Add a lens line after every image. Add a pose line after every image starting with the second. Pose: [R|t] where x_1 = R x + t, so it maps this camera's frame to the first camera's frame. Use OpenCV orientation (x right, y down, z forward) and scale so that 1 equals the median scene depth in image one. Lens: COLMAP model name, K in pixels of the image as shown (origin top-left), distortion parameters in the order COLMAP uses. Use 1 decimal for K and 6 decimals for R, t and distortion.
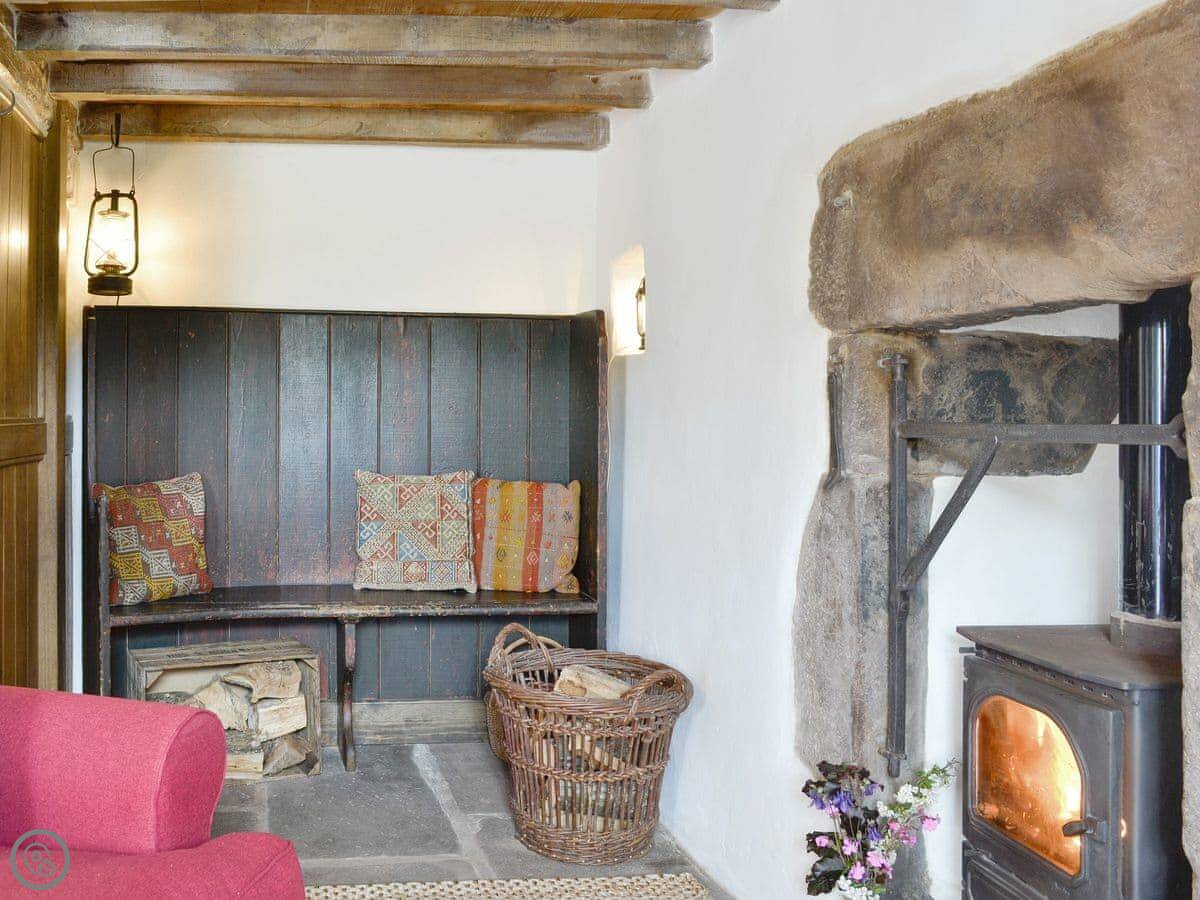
lens RADIAL K [[1053.6, 0, 597.2], [0, 1053.6, 360.4], [0, 0, 1]] dist [-0.033771, 0.005408]
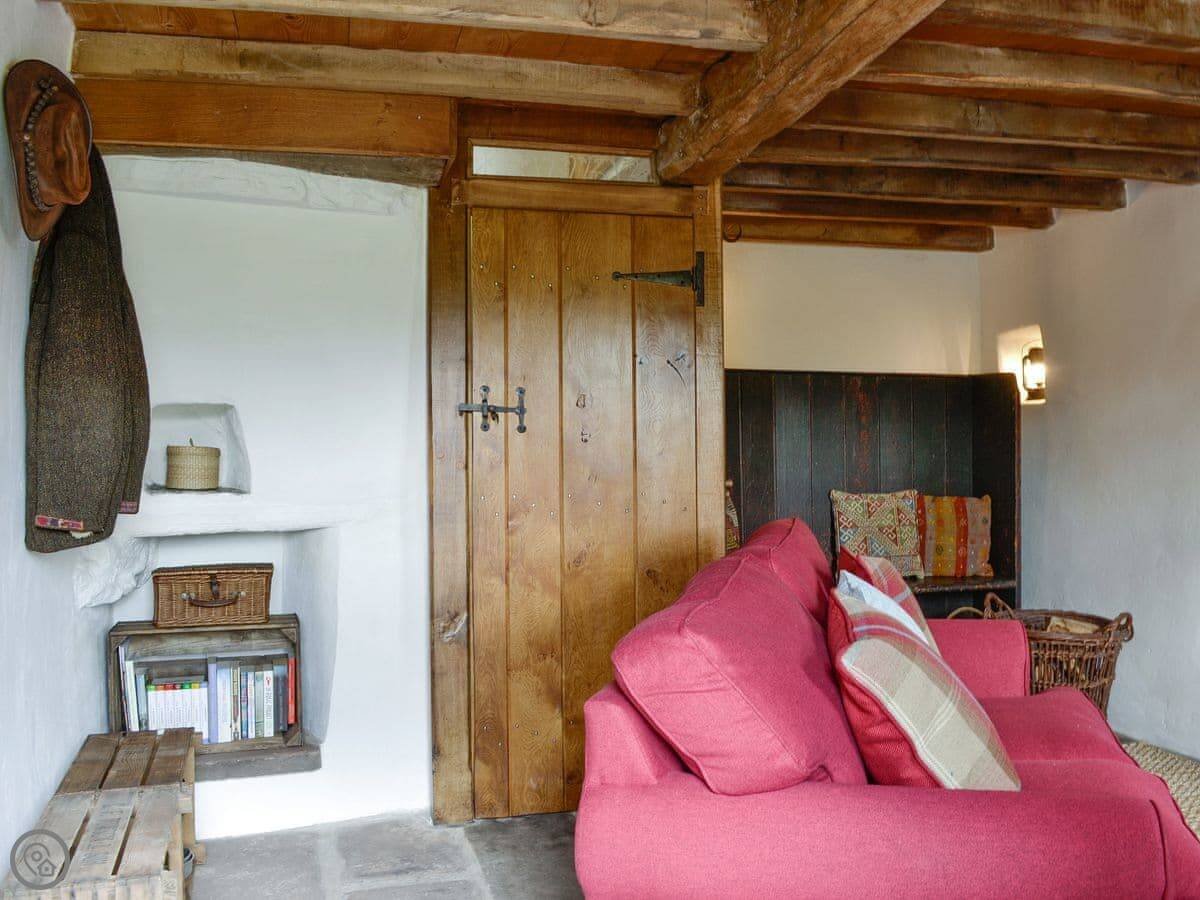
lens RADIAL K [[1172.8, 0, 601.0], [0, 1172.8, 403.2], [0, 0, 1]] dist [-0.084214, 0.003984]
pose [[0.988078, -0.004027, 0.153901, -0.901557], [0.002181, 0.999924, 0.012166, -0.030969], [-0.153938, -0.011685, 0.988011, -0.507987]]
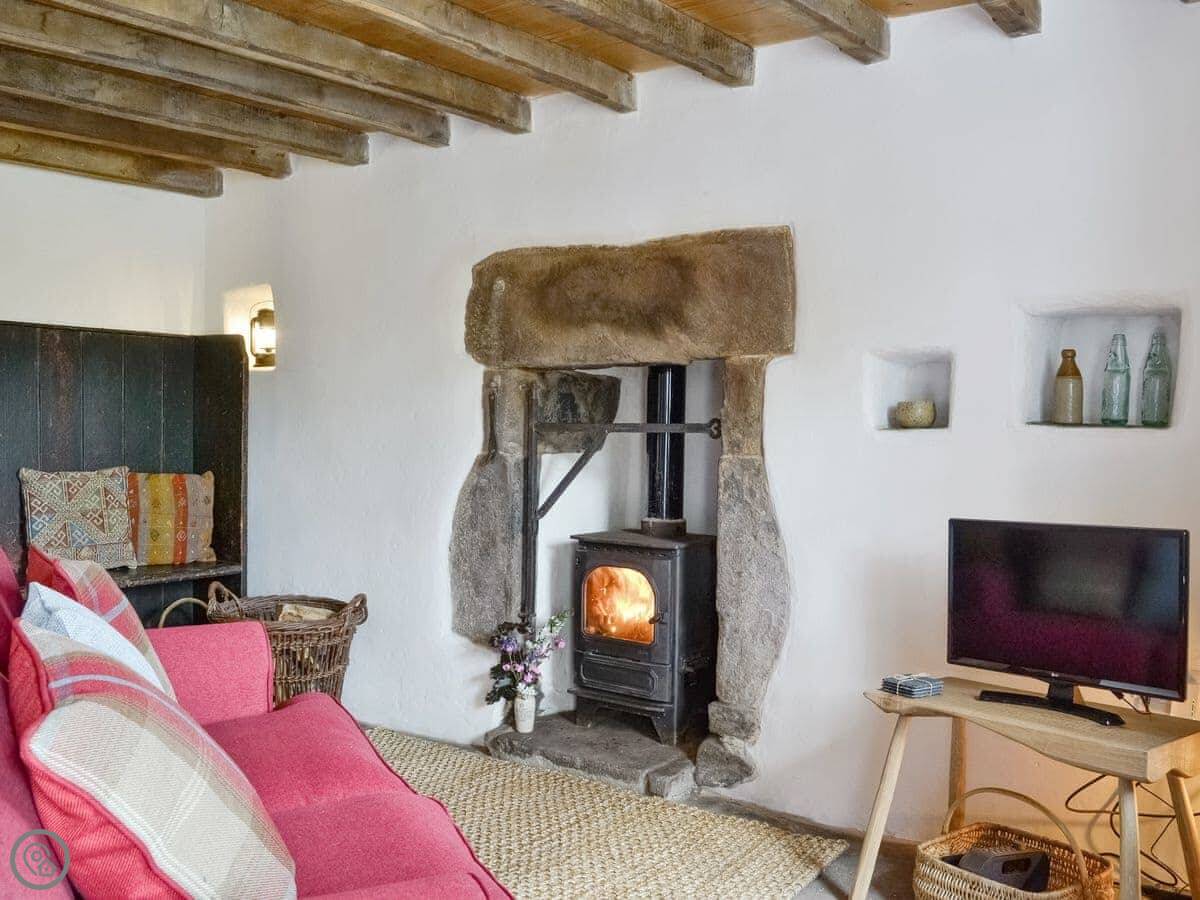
lens RADIAL K [[1109.7, 0, 600.0], [0, 1109.7, 450.0], [0, 0, 1]] dist [-0.070408, -0.006590]
pose [[0.671894, -0.020351, 0.740368, -0.796194], [-0.040140, 0.997153, 0.063836, -0.013483], [-0.739559, -0.072610, 0.669164, -0.237085]]
